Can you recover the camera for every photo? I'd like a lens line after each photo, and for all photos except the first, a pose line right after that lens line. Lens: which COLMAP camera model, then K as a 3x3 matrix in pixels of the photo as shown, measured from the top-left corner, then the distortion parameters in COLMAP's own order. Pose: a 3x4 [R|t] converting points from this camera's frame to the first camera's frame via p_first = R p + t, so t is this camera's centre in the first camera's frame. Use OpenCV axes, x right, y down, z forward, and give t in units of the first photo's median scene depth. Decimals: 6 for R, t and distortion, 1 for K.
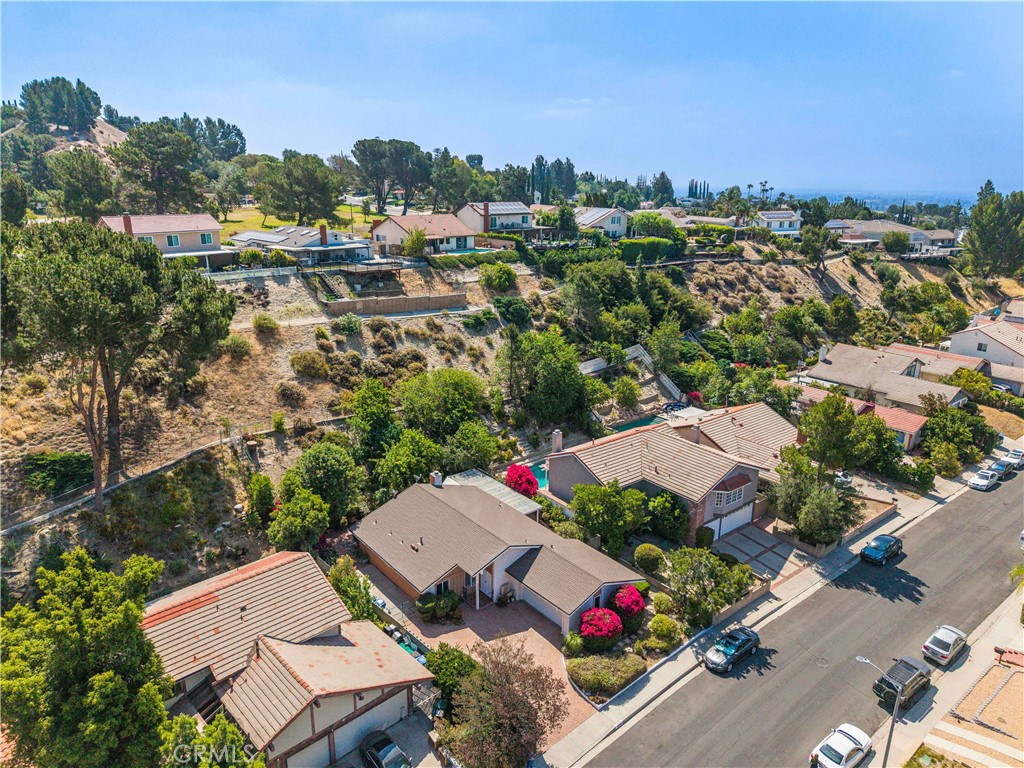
lens RADIAL K [[684.0, 0, 510.5], [0, 684.0, 384.5], [0, 0, 1]] dist [0.028845, -0.031160]
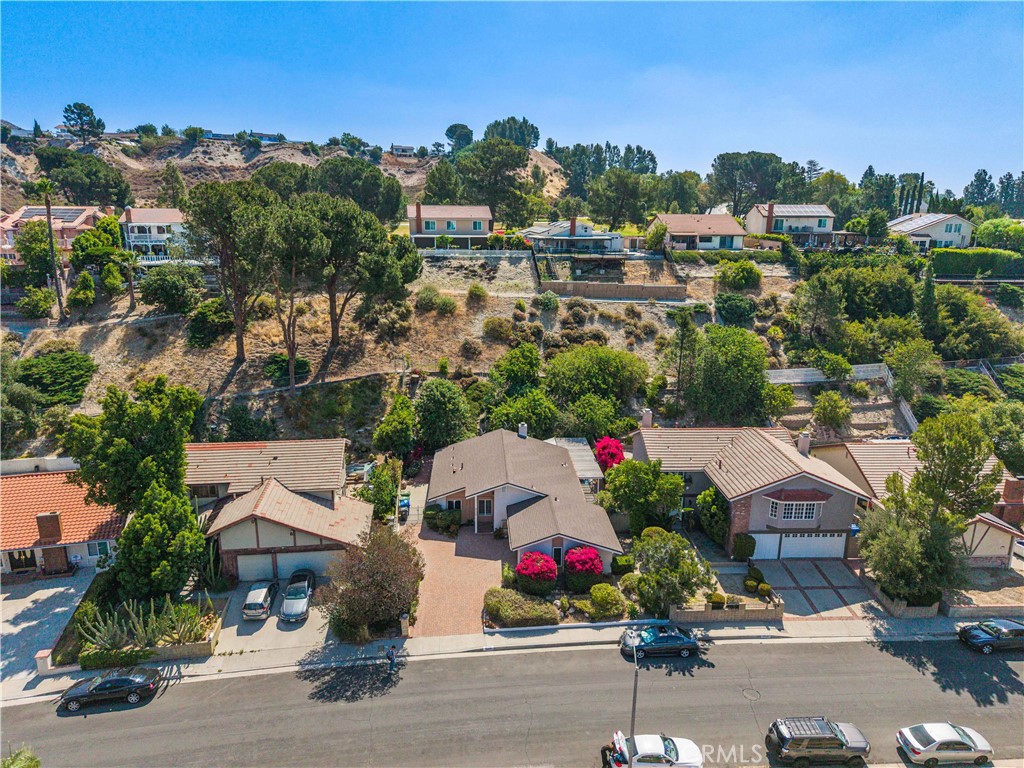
lens RADIAL K [[684.0, 0, 510.5], [0, 684.0, 384.5], [0, 0, 1]] dist [0.028845, -0.031160]
pose [[0.809798, 0.148913, -0.567497, 0.374578], [-0.172321, 0.984961, 0.012560, 0.044023], [0.560833, 0.087621, 0.823280, 0.068976]]
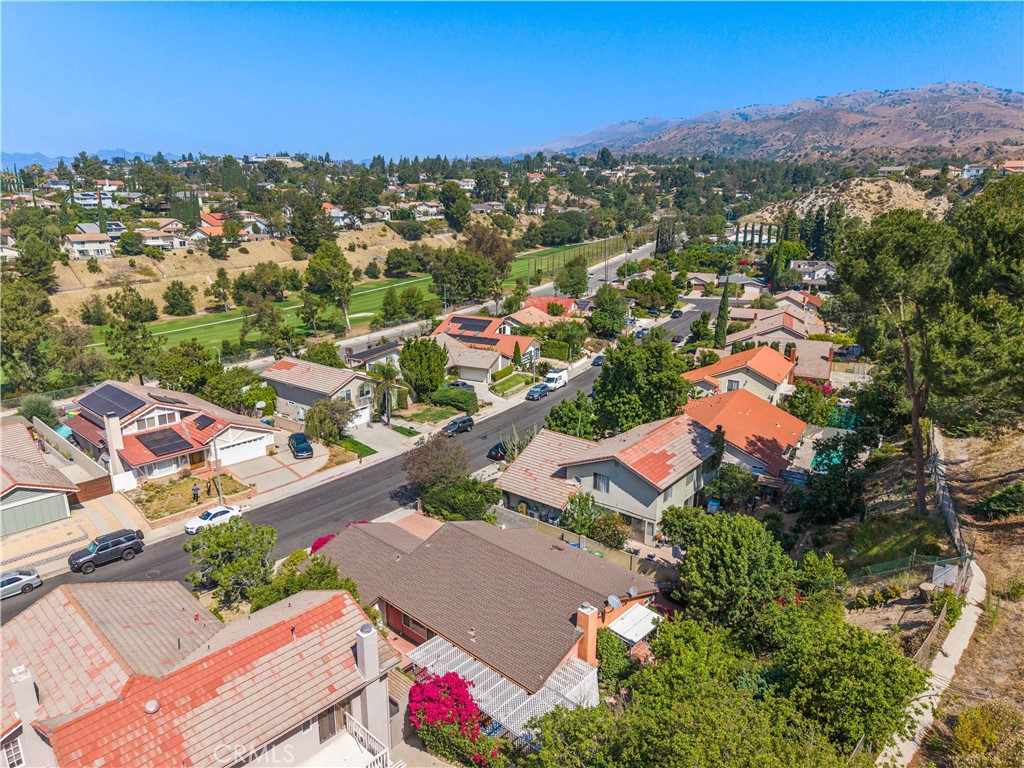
lens RADIAL K [[684.0, 0, 510.5], [0, 684.0, 384.5], [0, 0, 1]] dist [0.028845, -0.031160]
pose [[-0.988491, 0.023528, -0.149441, 0.030505], [-0.060126, 0.845359, 0.530804, -0.267744], [0.138820, 0.533680, -0.834215, 1.077037]]
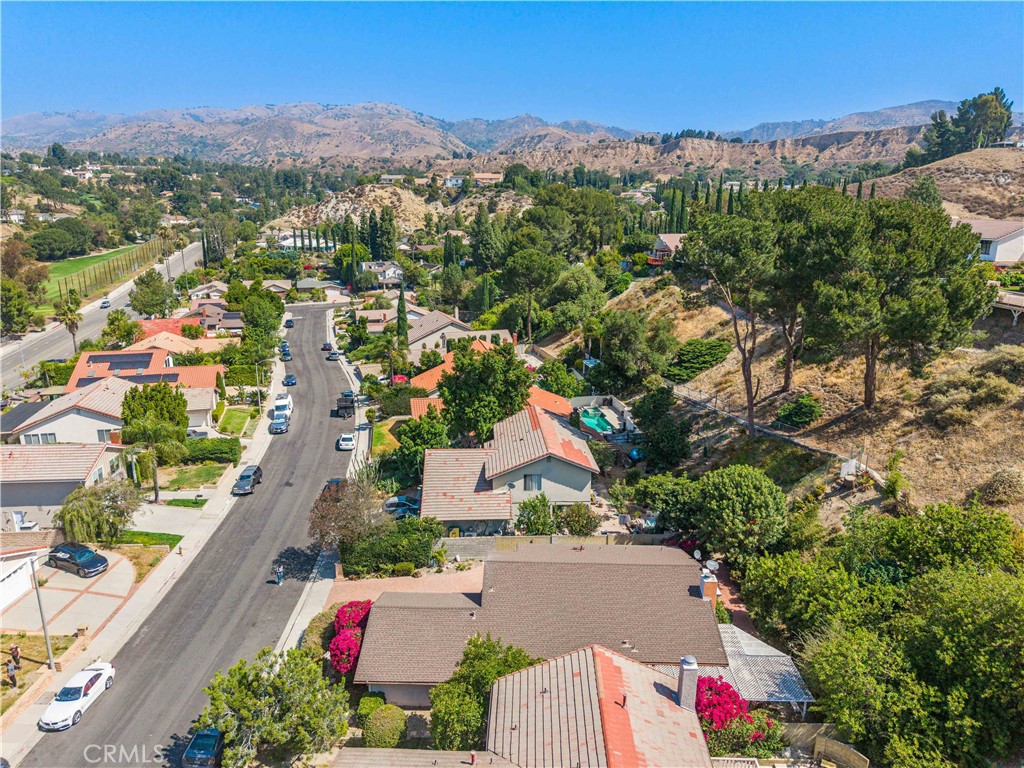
lens RADIAL K [[684.0, 0, 510.5], [0, 684.0, 384.5], [0, 0, 1]] dist [0.028845, -0.031160]
pose [[-0.643769, 0.182460, -0.743149, 0.362846], [-0.234798, 0.877211, 0.418773, -0.203325], [0.728308, 0.444083, -0.521880, 0.873888]]
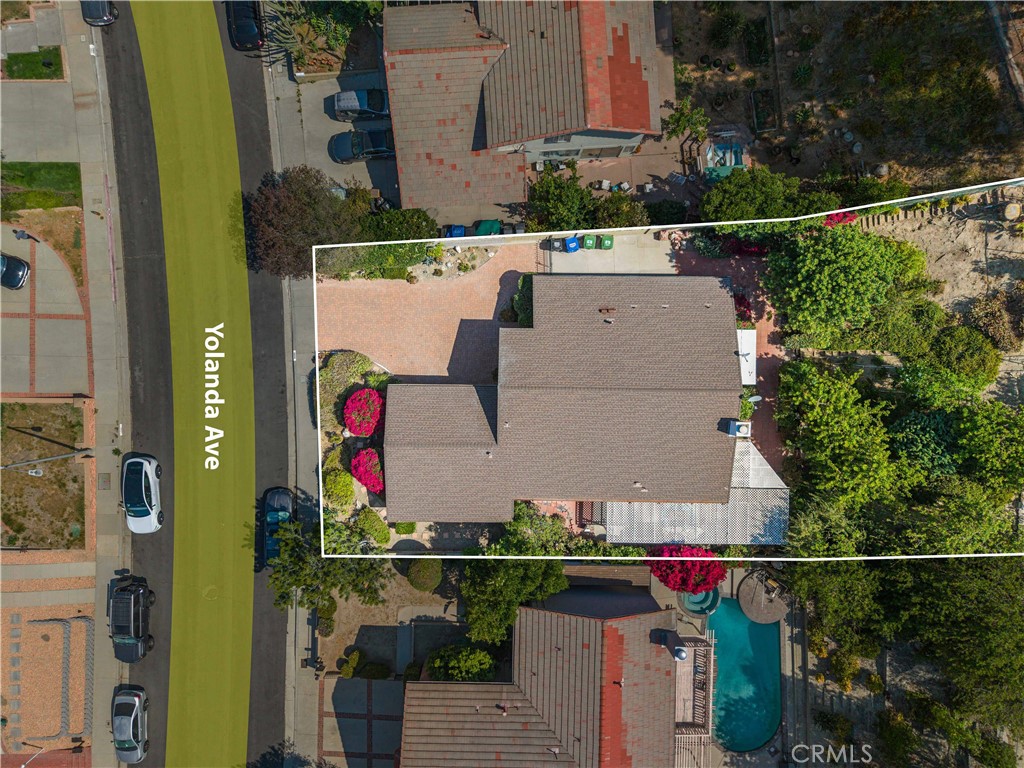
lens RADIAL K [[689.3, 0, 510.0], [0, 689.3, 372.3], [0, 0, 1]] dist [0.050401, -0.058198]
pose [[-0.635059, 0.772392, -0.010566, -0.009657], [-0.239838, -0.184156, 0.953186, -0.305774], [0.734287, 0.607863, 0.302199, 0.493499]]
